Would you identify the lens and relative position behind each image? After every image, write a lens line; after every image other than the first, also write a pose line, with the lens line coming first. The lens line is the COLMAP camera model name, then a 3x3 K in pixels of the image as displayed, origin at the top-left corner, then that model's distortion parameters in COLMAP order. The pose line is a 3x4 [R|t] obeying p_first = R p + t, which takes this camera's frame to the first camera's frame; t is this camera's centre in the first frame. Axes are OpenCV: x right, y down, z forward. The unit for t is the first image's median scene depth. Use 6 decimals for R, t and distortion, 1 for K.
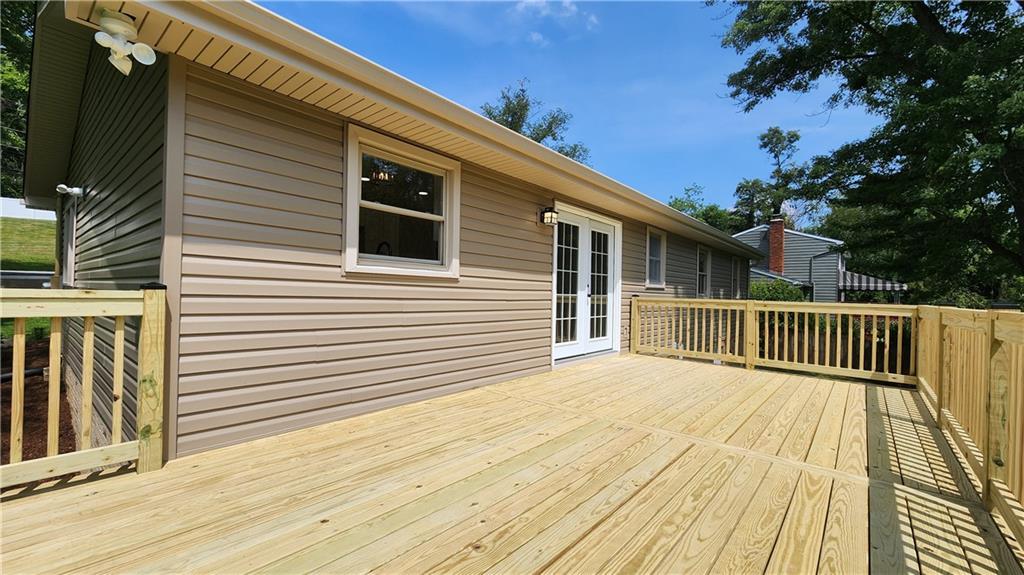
lens RADIAL K [[419.1, 0, 509.2], [0, 419.1, 287.5], [0, 0, 1]] dist [-0.004319, 0.001225]
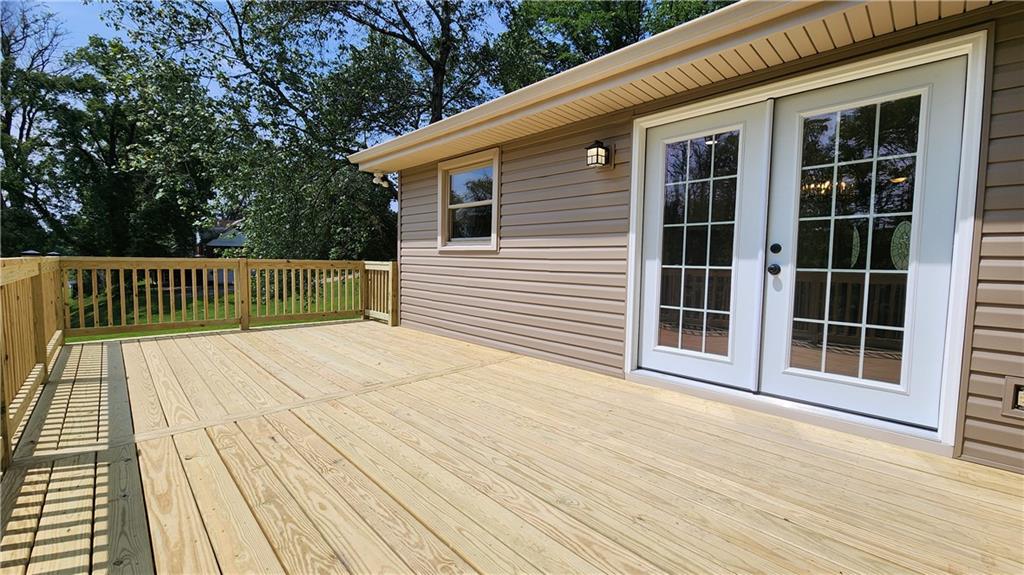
lens RADIAL K [[419.1, 0, 513.6], [0, 419.1, 288.5], [0, 0, 1]] dist [-0.004319, 0.001225]
pose [[-0.097451, 0.036474, -0.994572, 1.482873], [-0.009481, 0.999249, 0.037575, 0.057756], [0.995195, 0.013091, -0.097032, 1.687758]]
